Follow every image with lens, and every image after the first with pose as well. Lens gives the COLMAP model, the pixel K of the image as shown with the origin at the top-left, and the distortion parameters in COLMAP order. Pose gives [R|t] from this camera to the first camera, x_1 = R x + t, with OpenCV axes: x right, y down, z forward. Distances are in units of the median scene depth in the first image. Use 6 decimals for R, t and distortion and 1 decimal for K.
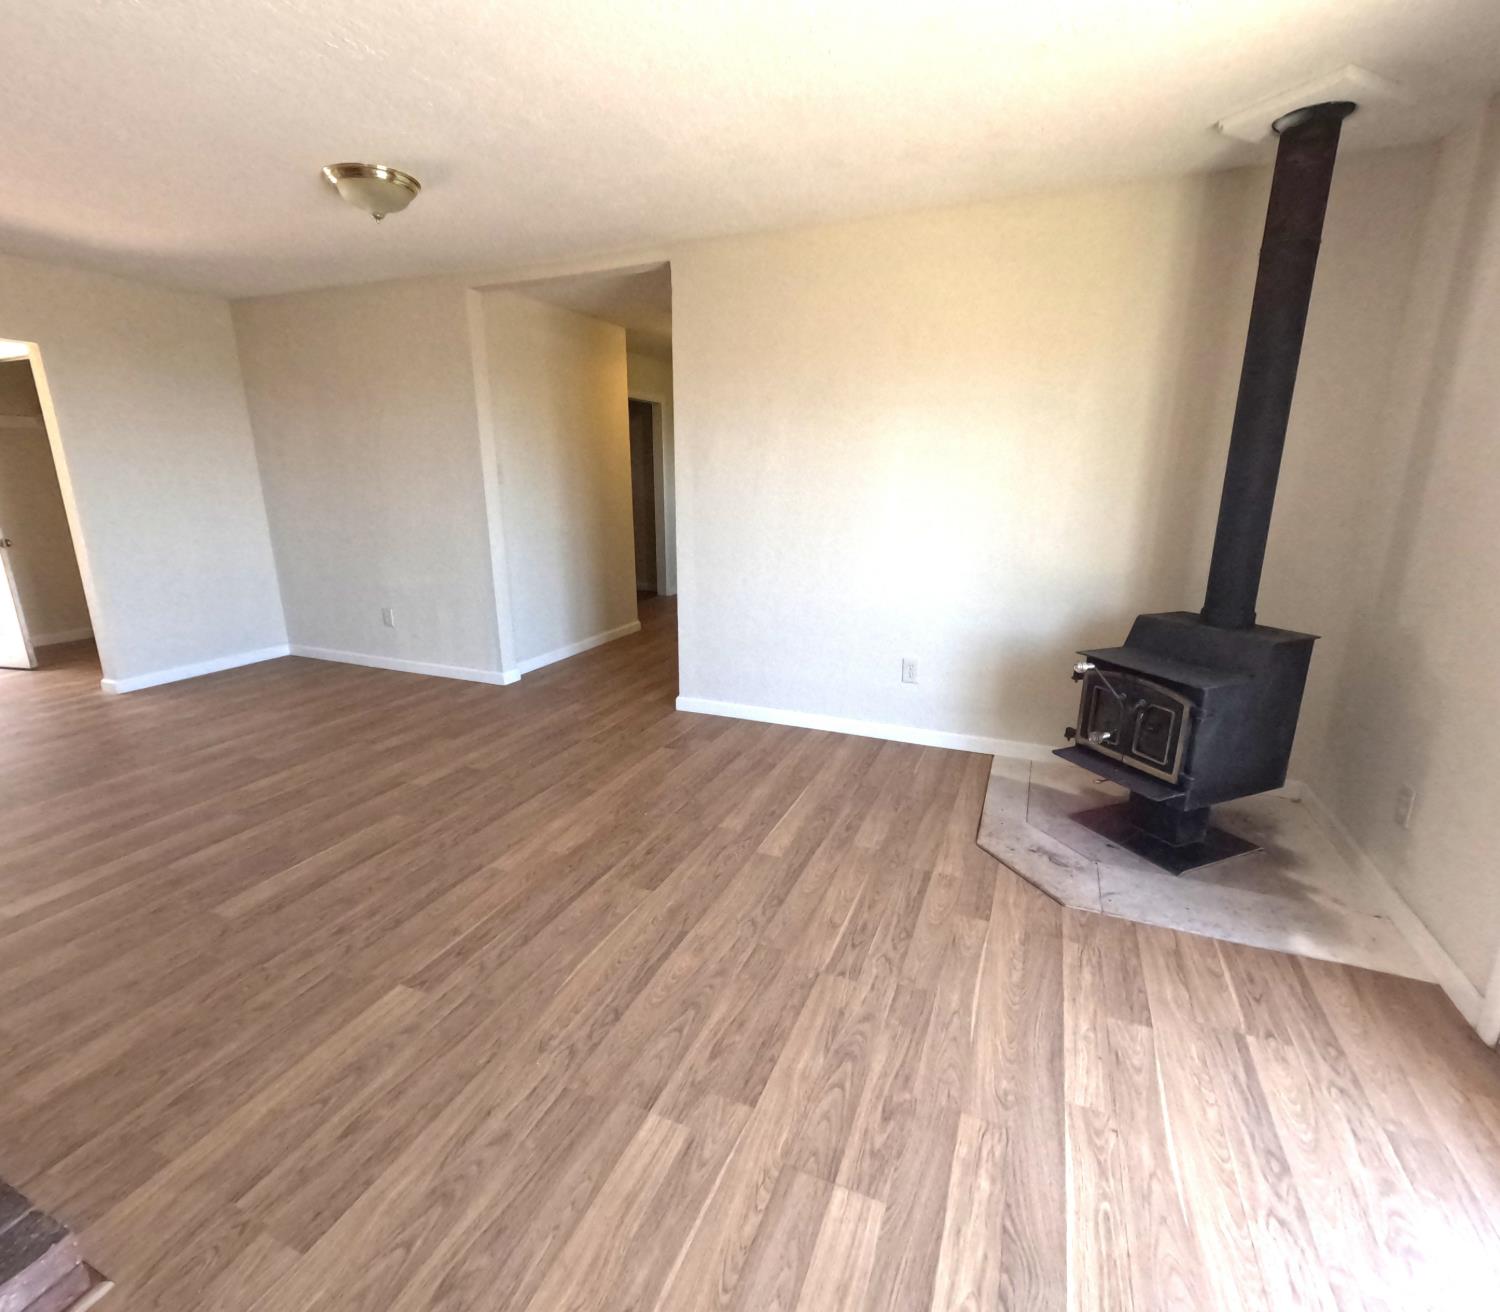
lens RADIAL K [[716.9, 0, 750.0], [0, 716.9, 656.0], [0, 0, 1]] dist [0.000990, 0.000422]
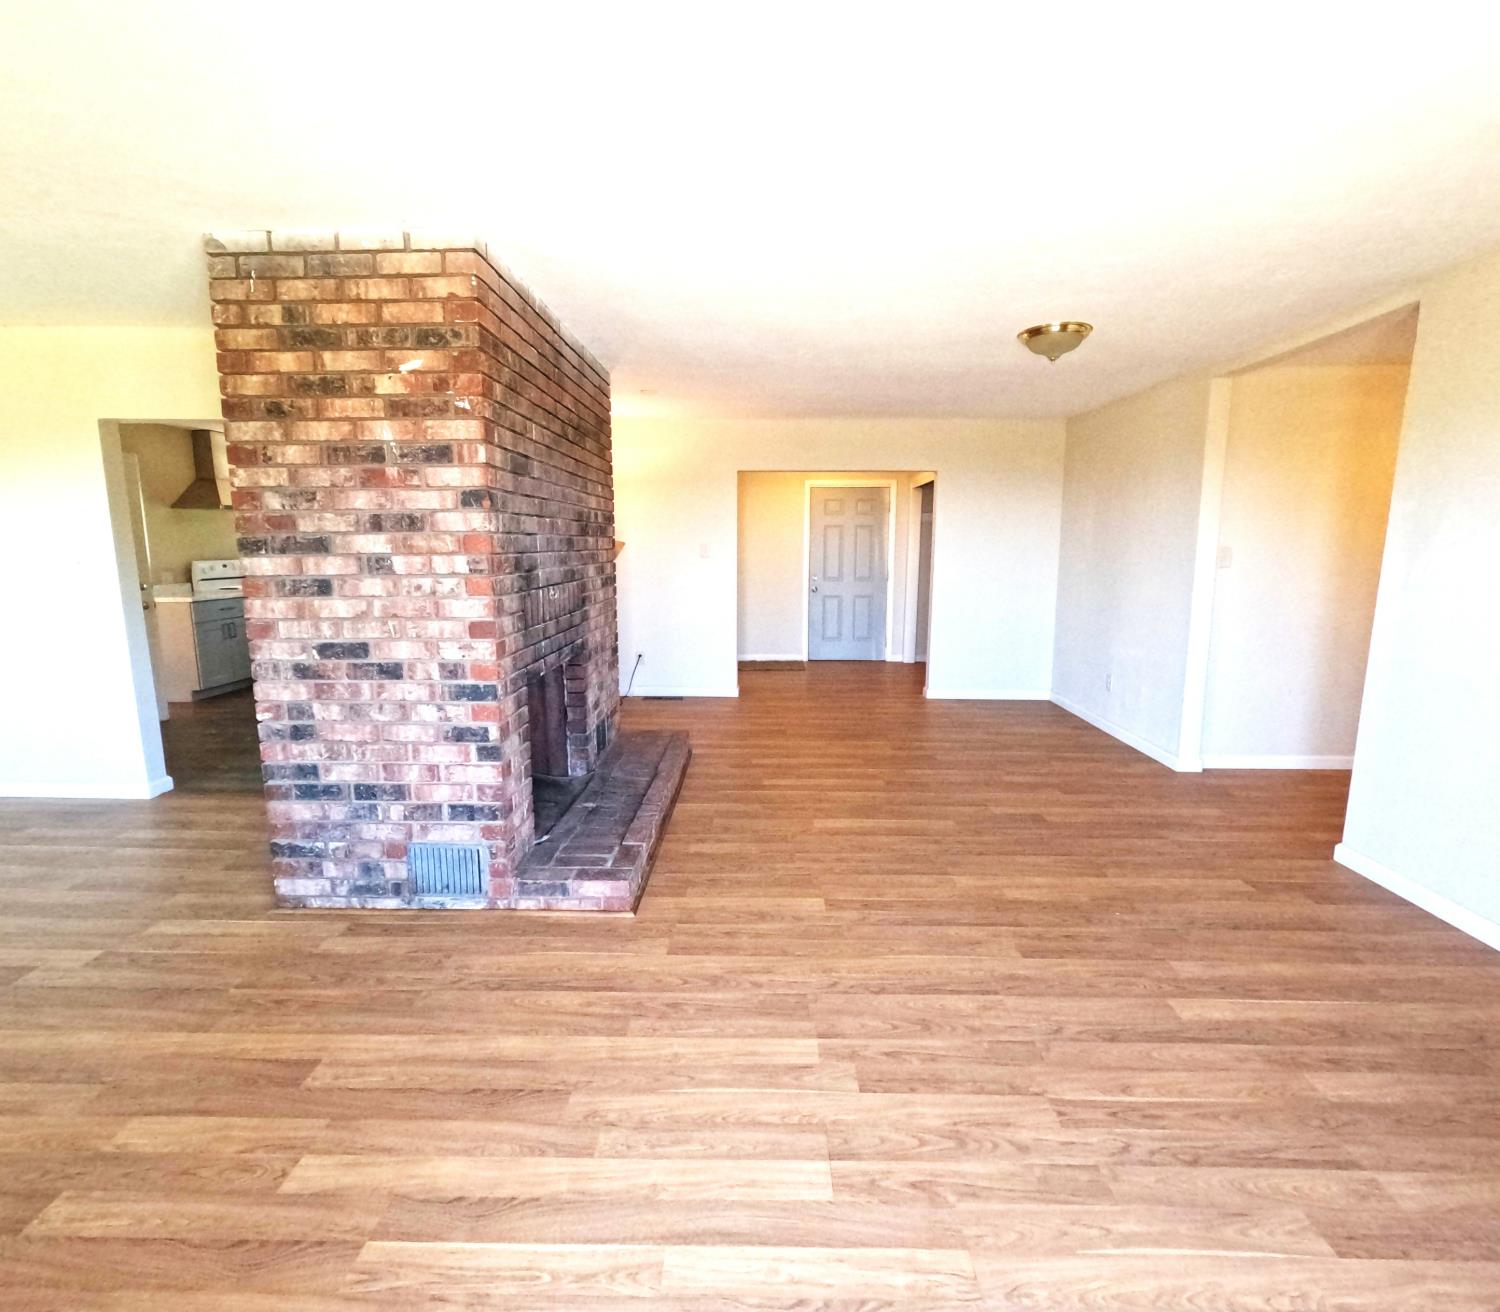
lens RADIAL K [[716.9, 0, 750.0], [0, 716.9, 656.0], [0, 0, 1]] dist [0.000990, 0.000422]
pose [[0.370221, 0.146196, -0.917367, 0.595522], [-0.232664, 0.970655, 0.060792, -0.067638], [0.899335, 0.190932, 0.393372, 0.145510]]
